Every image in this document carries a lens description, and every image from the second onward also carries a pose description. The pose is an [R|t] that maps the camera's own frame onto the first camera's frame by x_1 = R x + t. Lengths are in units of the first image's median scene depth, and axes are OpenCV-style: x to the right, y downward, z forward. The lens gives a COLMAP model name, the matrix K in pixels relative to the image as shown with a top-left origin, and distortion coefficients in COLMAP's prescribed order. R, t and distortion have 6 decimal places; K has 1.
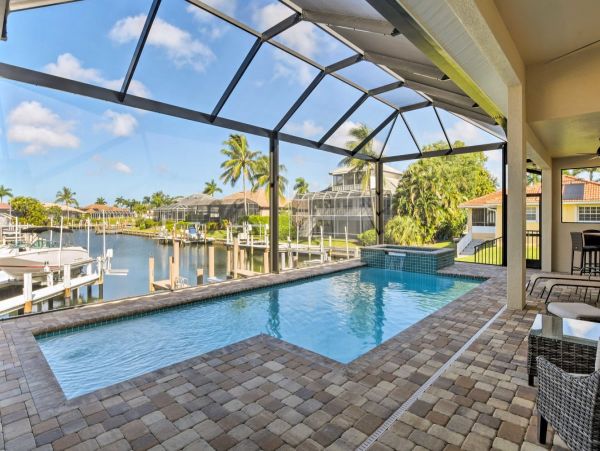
lens RADIAL K [[306.3, 0, 301.7], [0, 306.3, 219.2], [0, 0, 1]] dist [-0.030571, 0.000321]
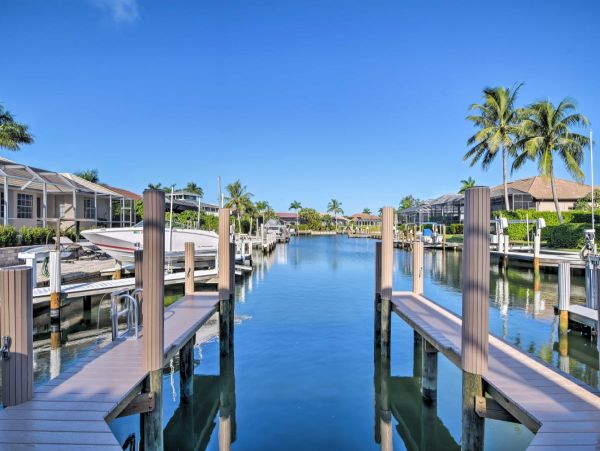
lens RADIAL K [[306.3, 0, 298.5], [0, 306.3, 227.9], [0, 0, 1]] dist [-0.030571, 0.000321]
pose [[0.674911, 0.003566, -0.737891, -0.011404], [-0.008480, 0.999960, -0.002924, 0.069695], [0.737851, 0.008231, 0.674914, 0.518012]]
